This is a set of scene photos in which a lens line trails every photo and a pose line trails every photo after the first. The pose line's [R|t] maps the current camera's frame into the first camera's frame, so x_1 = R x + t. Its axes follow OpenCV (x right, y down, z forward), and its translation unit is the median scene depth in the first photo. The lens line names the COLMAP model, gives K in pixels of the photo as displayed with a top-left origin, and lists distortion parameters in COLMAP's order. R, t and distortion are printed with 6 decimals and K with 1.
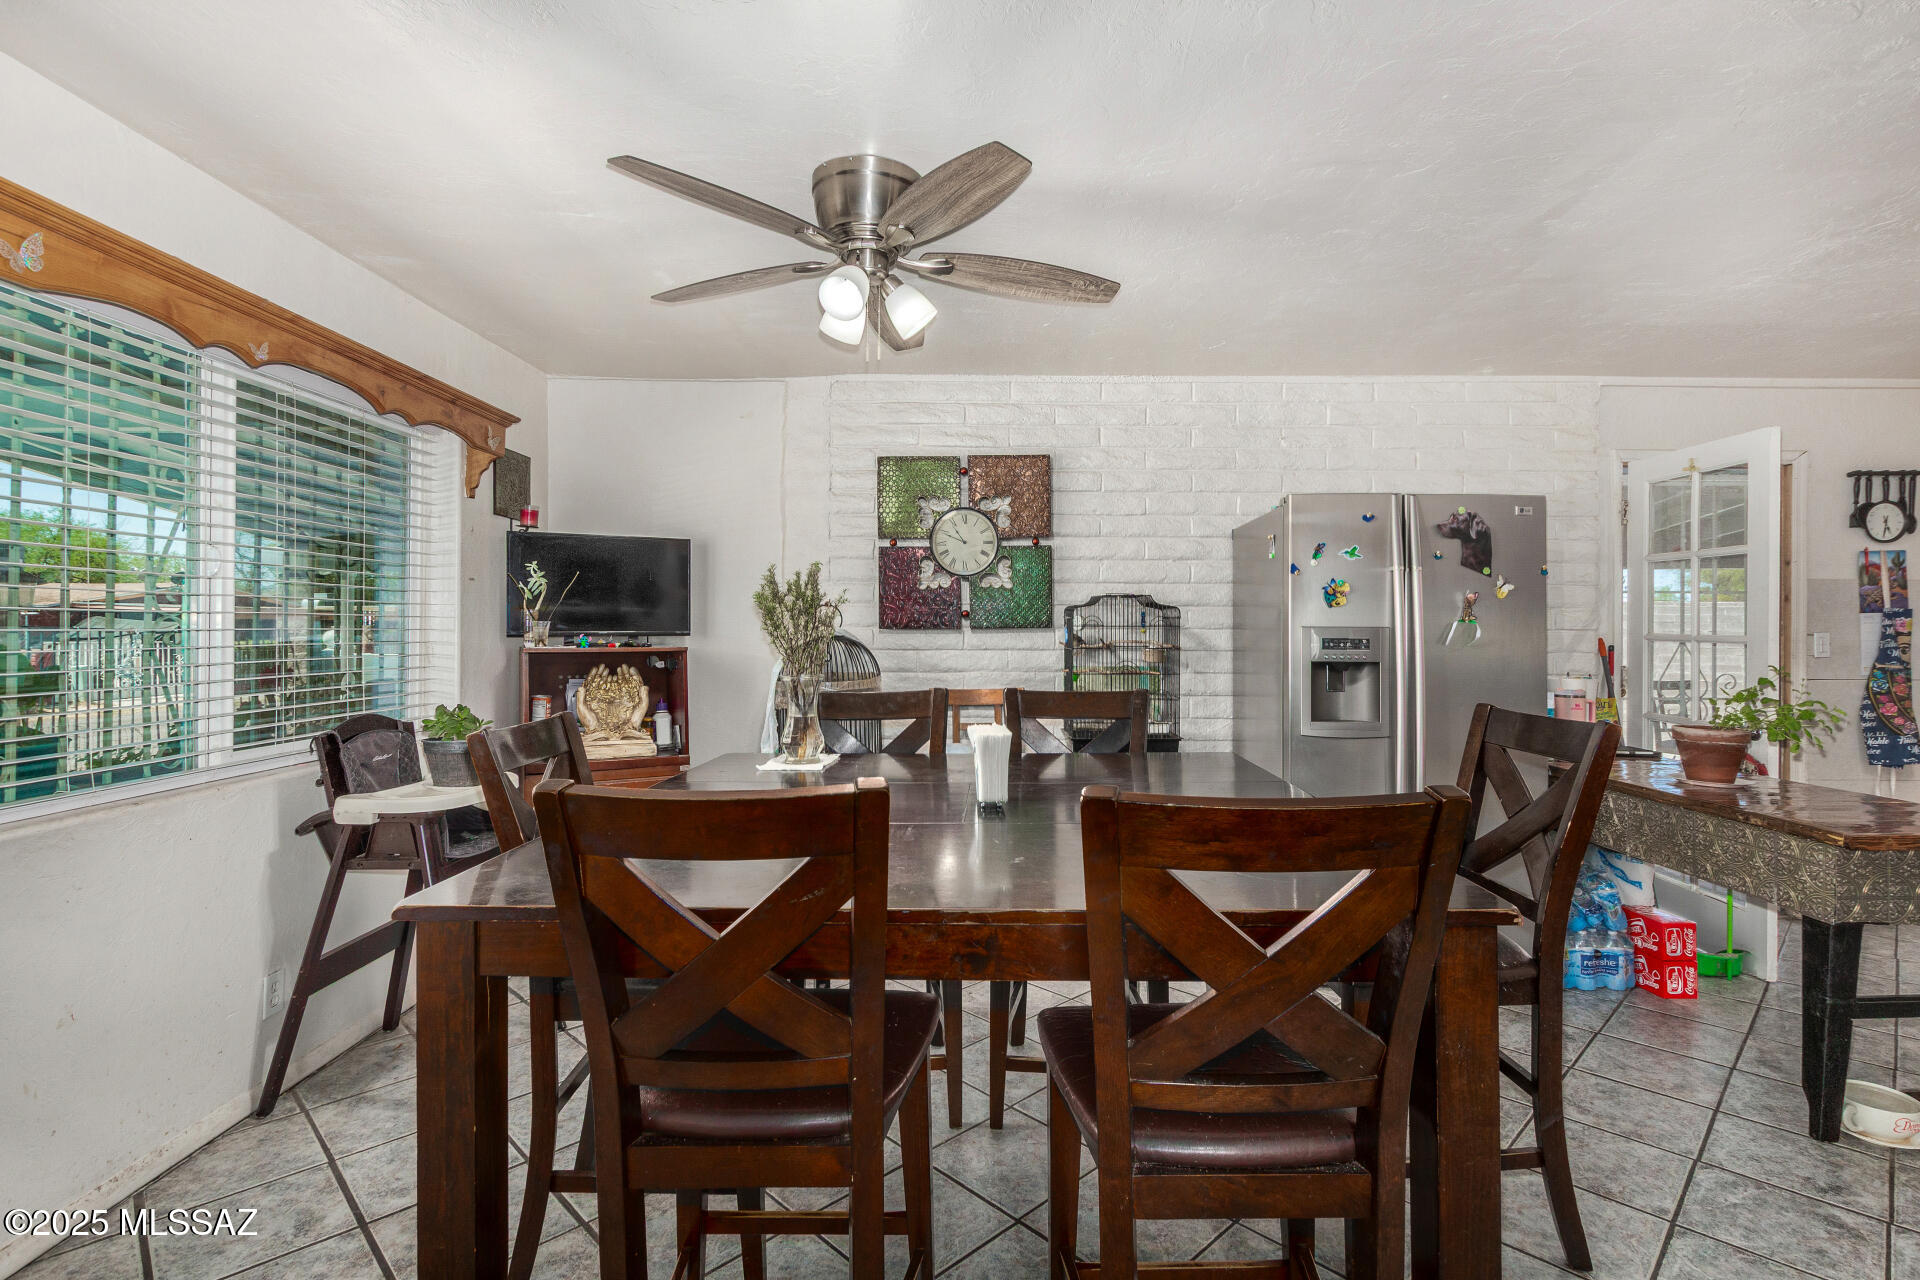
lens RADIAL K [[901.8, 0, 965.0], [0, 901.8, 625.6], [0, 0, 1]] dist [-0.001431, -0.000024]
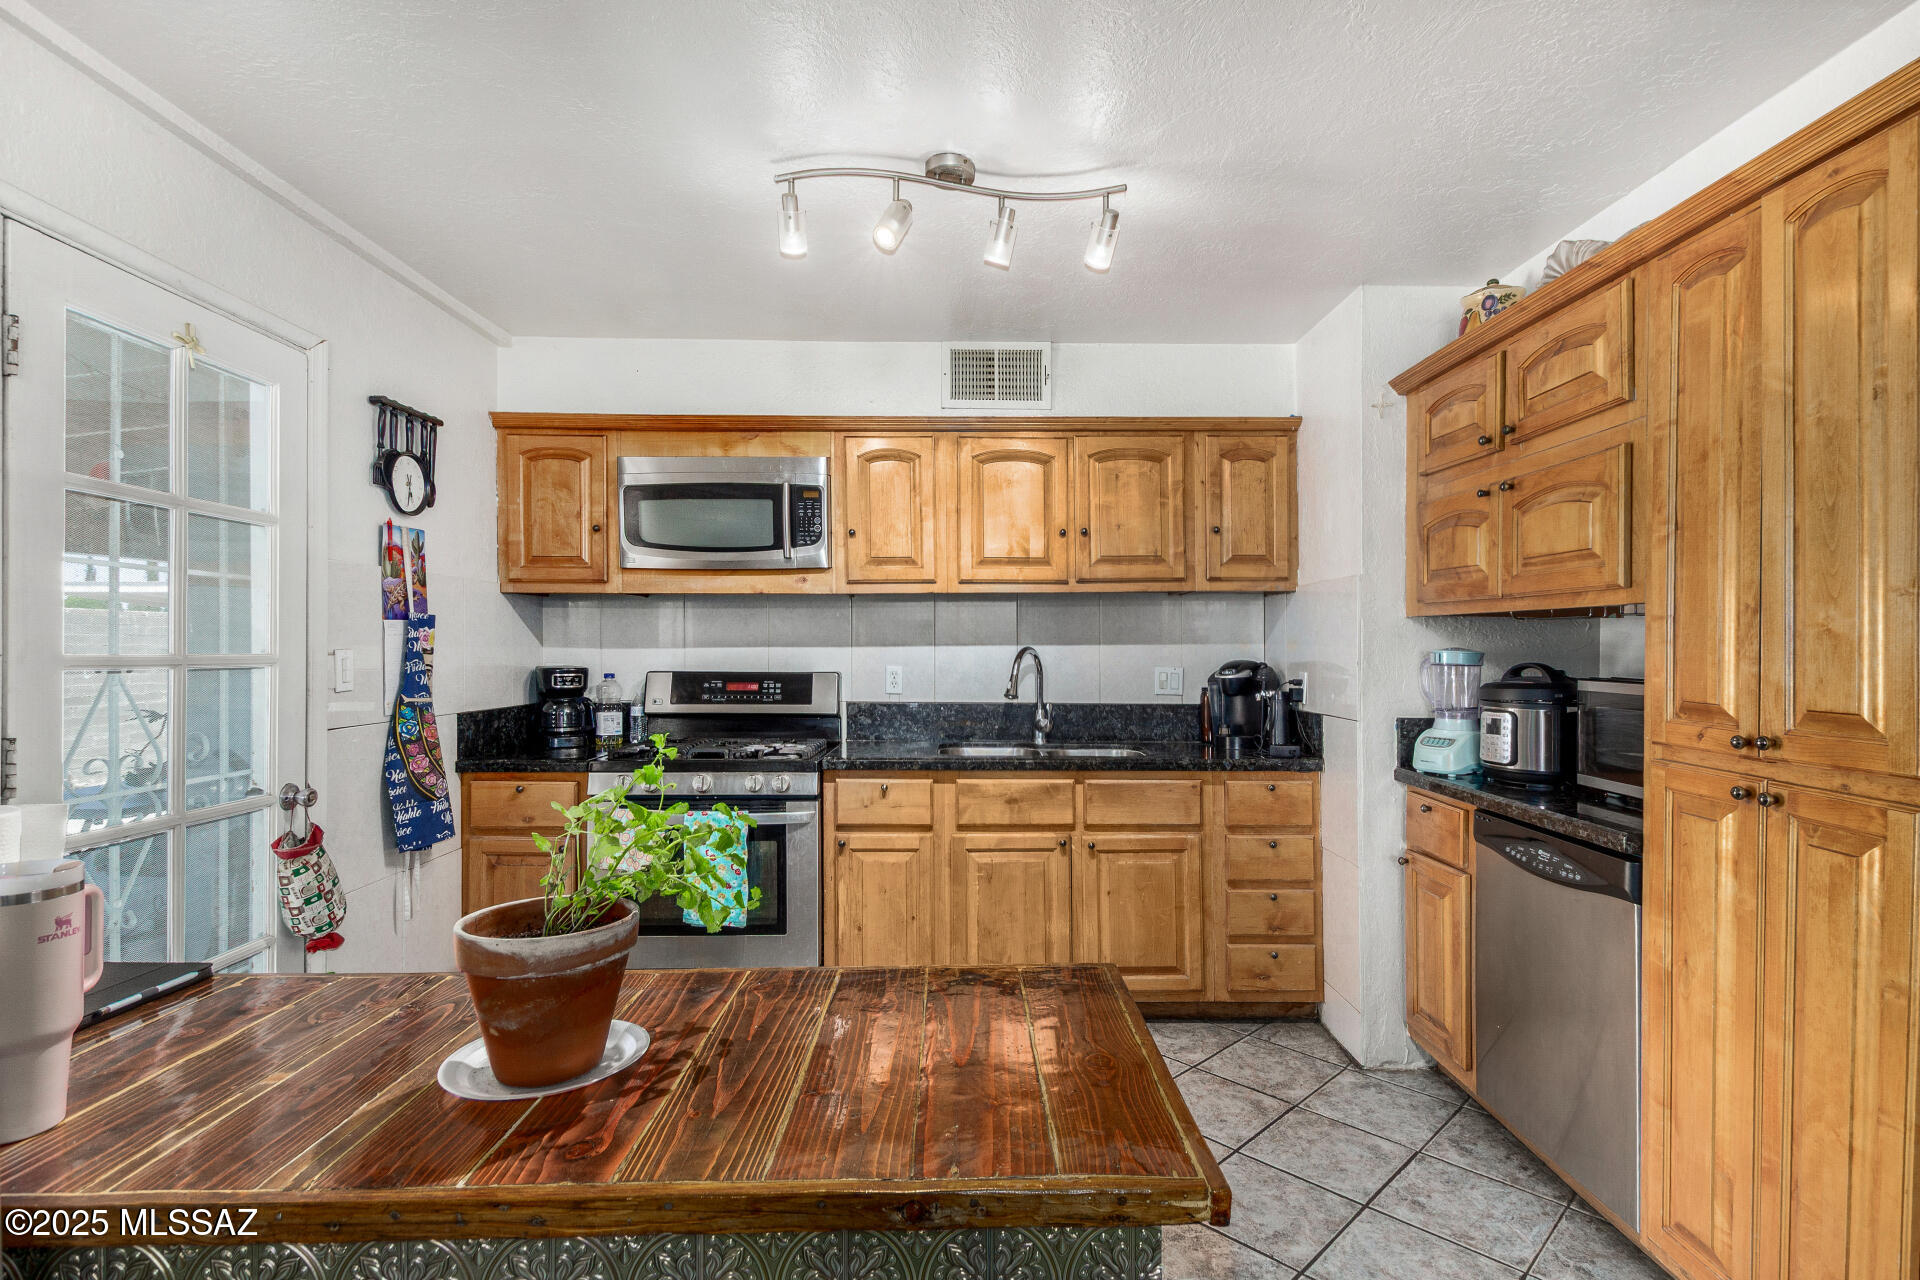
lens RADIAL K [[917.5, 0, 964.0], [0, 917.5, 650.3], [0, 0, 1]] dist [0.001082, 0.000068]
pose [[0.013973, -0.007893, 0.999871, 0.393307], [-0.009153, 0.999926, 0.008021, -0.001062], [-0.999860, -0.009264, 0.013900, 0.660278]]
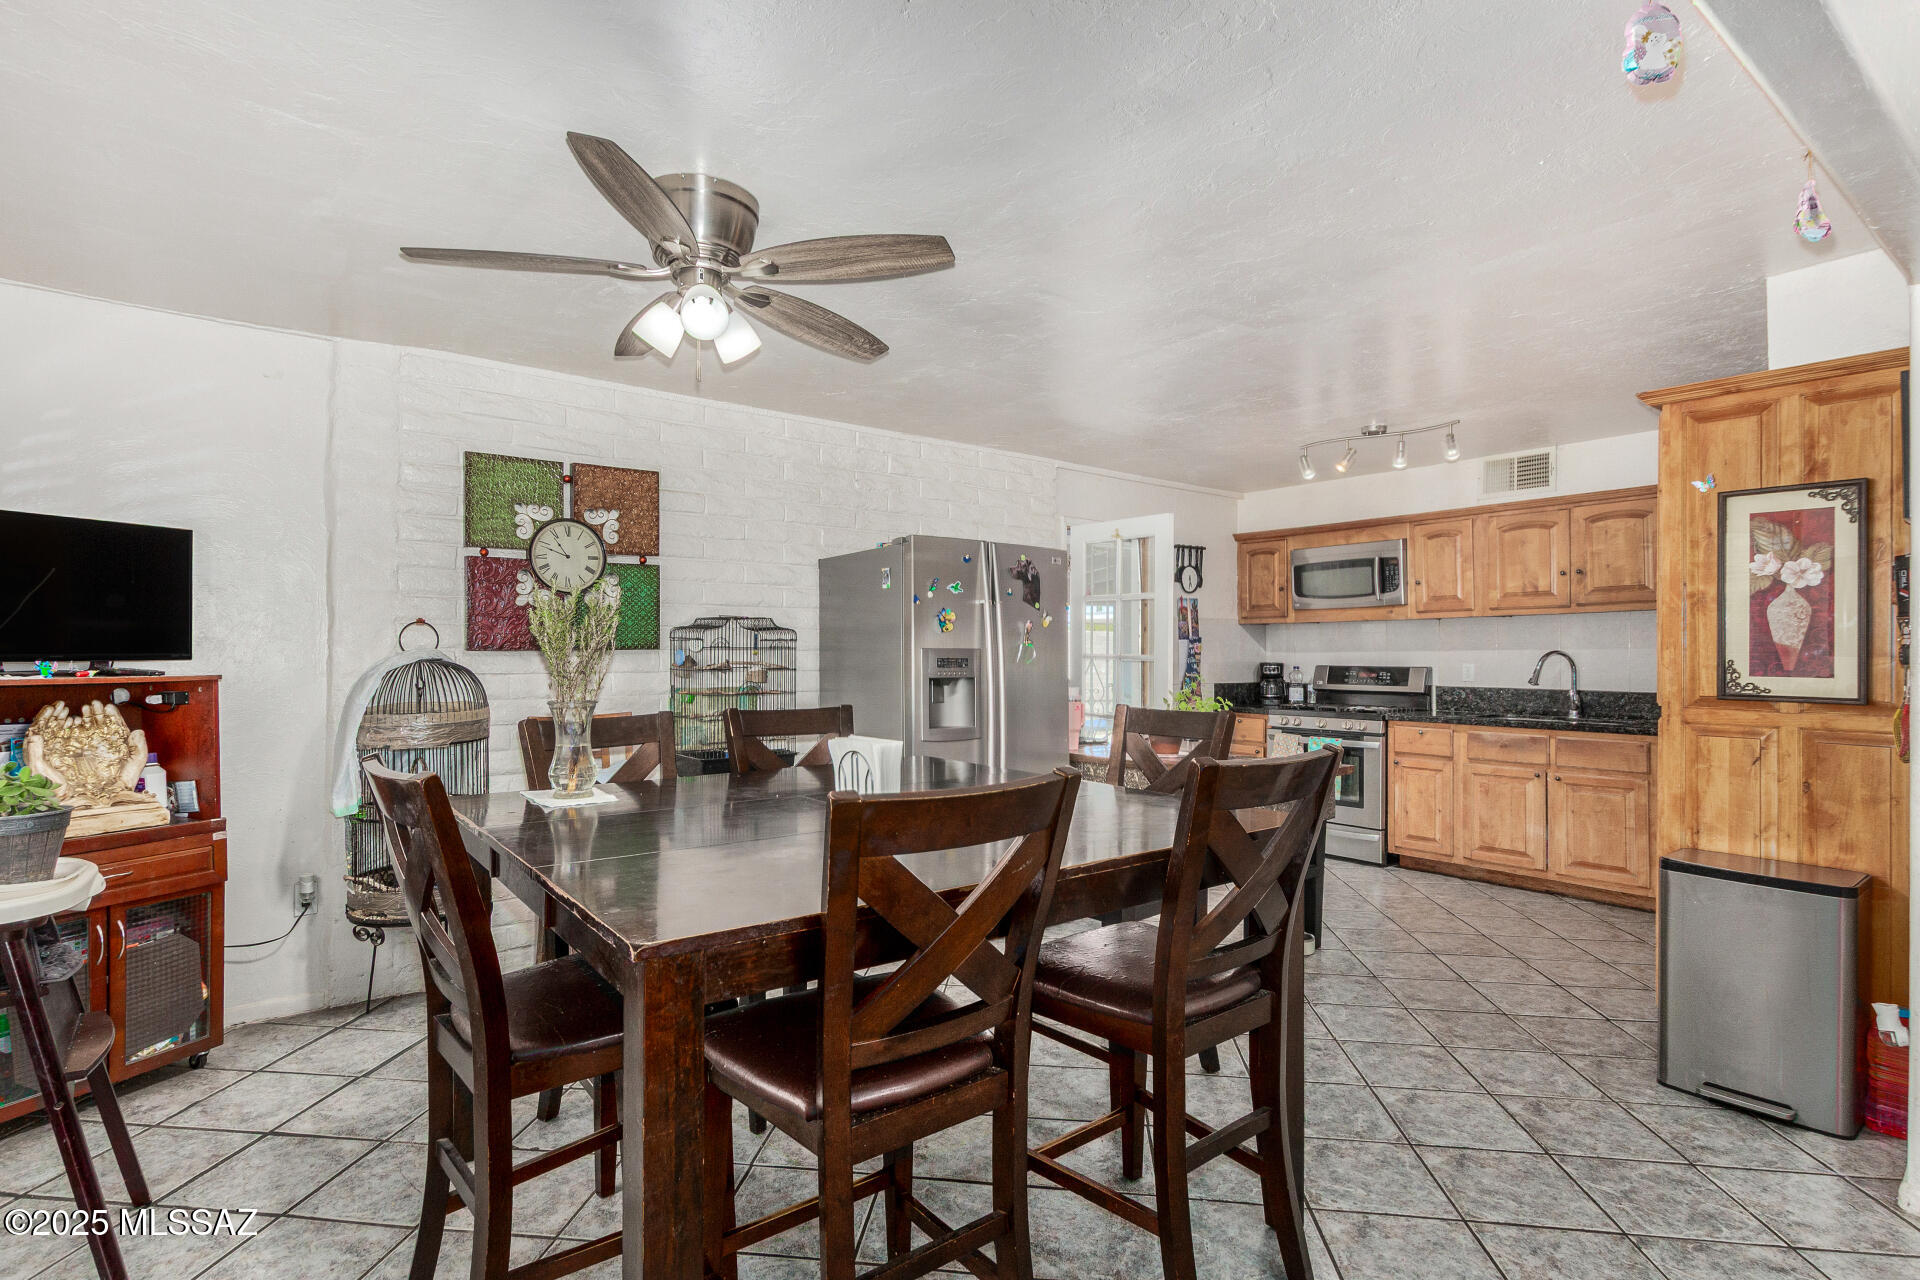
lens RADIAL K [[917.5, 0, 964.0], [0, 917.5, 650.3], [0, 0, 1]] dist [0.001082, 0.000068]
pose [[0.792670, -0.000357, 0.609651, -0.248208], [-0.001881, 0.999994, 0.003031, -0.000166], [-0.609648, -0.003549, 0.792664, 0.012037]]
